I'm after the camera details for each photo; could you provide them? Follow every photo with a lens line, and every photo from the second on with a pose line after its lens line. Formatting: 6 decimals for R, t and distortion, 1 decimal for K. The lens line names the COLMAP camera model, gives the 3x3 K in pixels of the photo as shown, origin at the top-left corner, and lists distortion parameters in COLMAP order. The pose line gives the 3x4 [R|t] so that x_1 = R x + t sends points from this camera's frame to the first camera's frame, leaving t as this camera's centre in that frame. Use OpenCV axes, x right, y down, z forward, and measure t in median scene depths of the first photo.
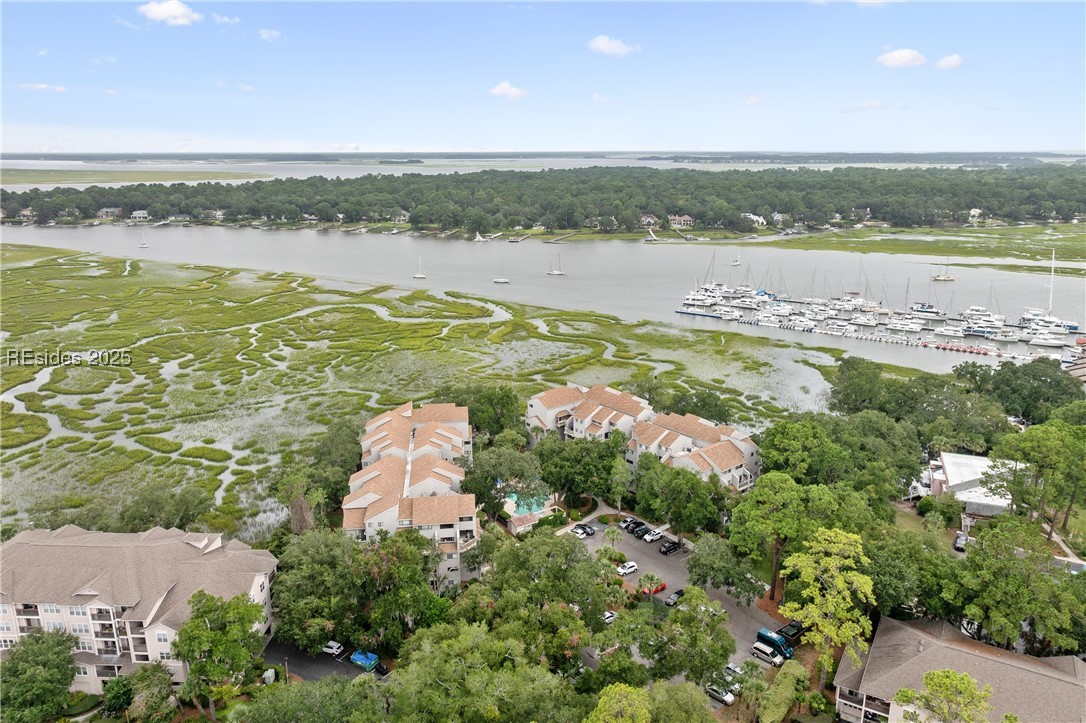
lens RADIAL K [[764.5, 0, 544.2], [0, 764.5, 346.3], [0, 0, 1]] dist [-0.008936, -0.003718]
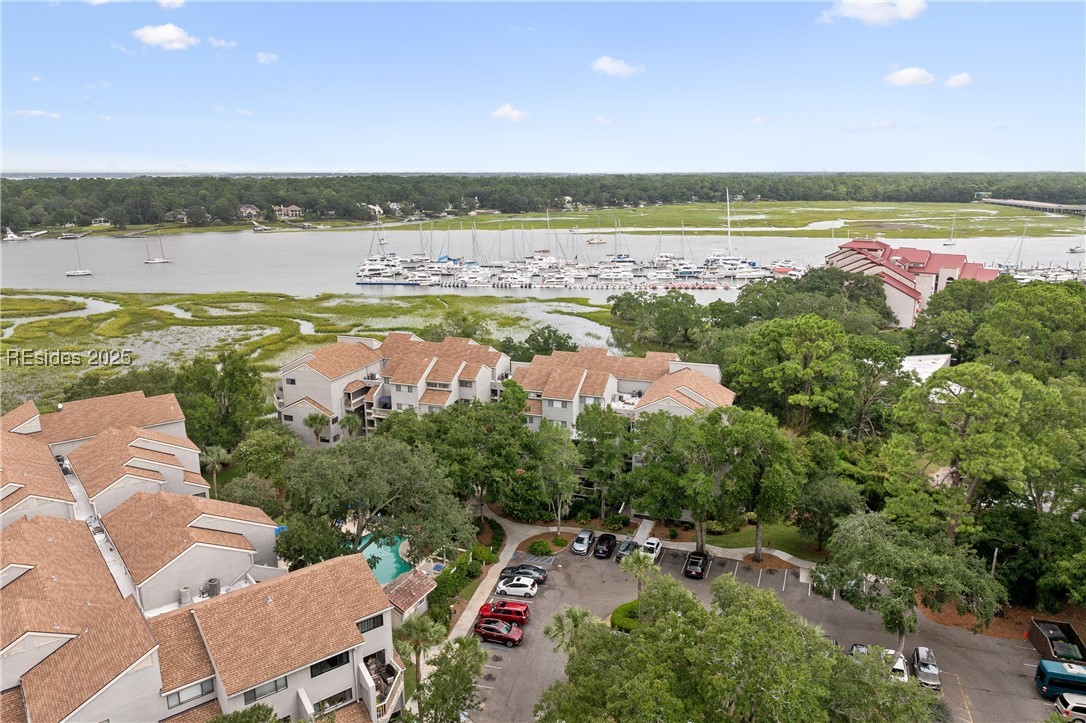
lens RADIAL K [[764.5, 0, 544.2], [0, 764.5, 346.3], [0, 0, 1]] dist [-0.008936, -0.003718]
pose [[0.847389, -0.112690, 0.518876, -0.090023], [0.129920, 0.991519, 0.003164, 0.047613], [-0.514832, 0.064731, 0.854844, 0.287457]]
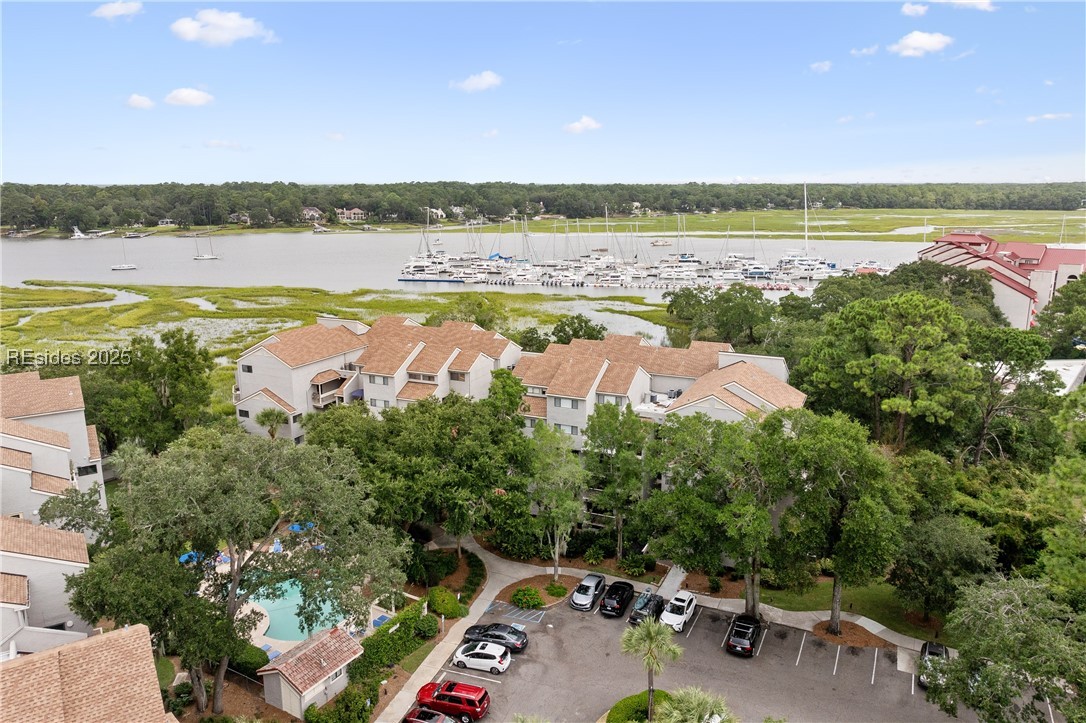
lens RADIAL K [[764.5, 0, 544.2], [0, 764.5, 346.3], [0, 0, 1]] dist [-0.008936, -0.003718]
pose [[0.893770, -0.087828, 0.439843, -0.035831], [0.109534, 0.993689, -0.024155, 0.059877], [-0.434946, 0.069767, 0.897750, 0.340869]]
